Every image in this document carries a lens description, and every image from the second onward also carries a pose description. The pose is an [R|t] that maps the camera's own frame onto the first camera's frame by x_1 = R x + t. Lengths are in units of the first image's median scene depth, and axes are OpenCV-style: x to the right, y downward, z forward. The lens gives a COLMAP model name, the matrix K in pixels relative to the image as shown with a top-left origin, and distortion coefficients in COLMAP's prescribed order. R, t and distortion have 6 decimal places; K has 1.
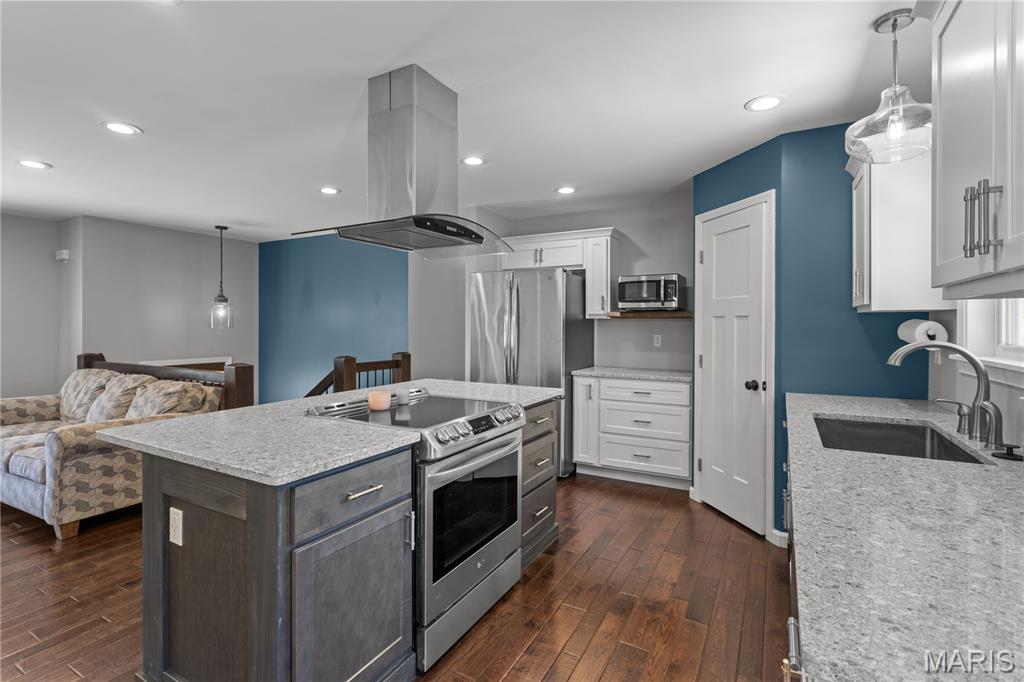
lens RADIAL K [[484.2, 0, 509.8], [0, 484.2, 335.0], [0, 0, 1]] dist [-0.000752, 0.004838]
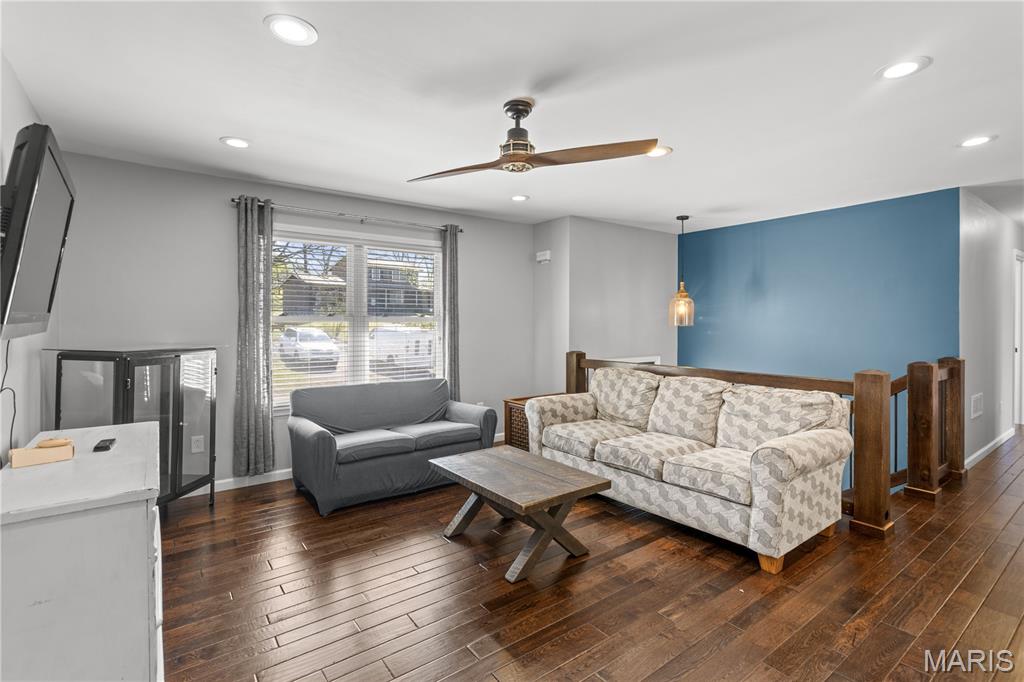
lens RADIAL K [[484.2, 0, 505.8], [0, 484.2, 336.8], [0, 0, 1]] dist [-0.000752, 0.004838]
pose [[0.912130, 0.007383, -0.409836, -0.568518], [-0.002920, 0.999929, 0.011514, -0.003314], [0.409892, -0.009306, 0.912087, 0.014980]]
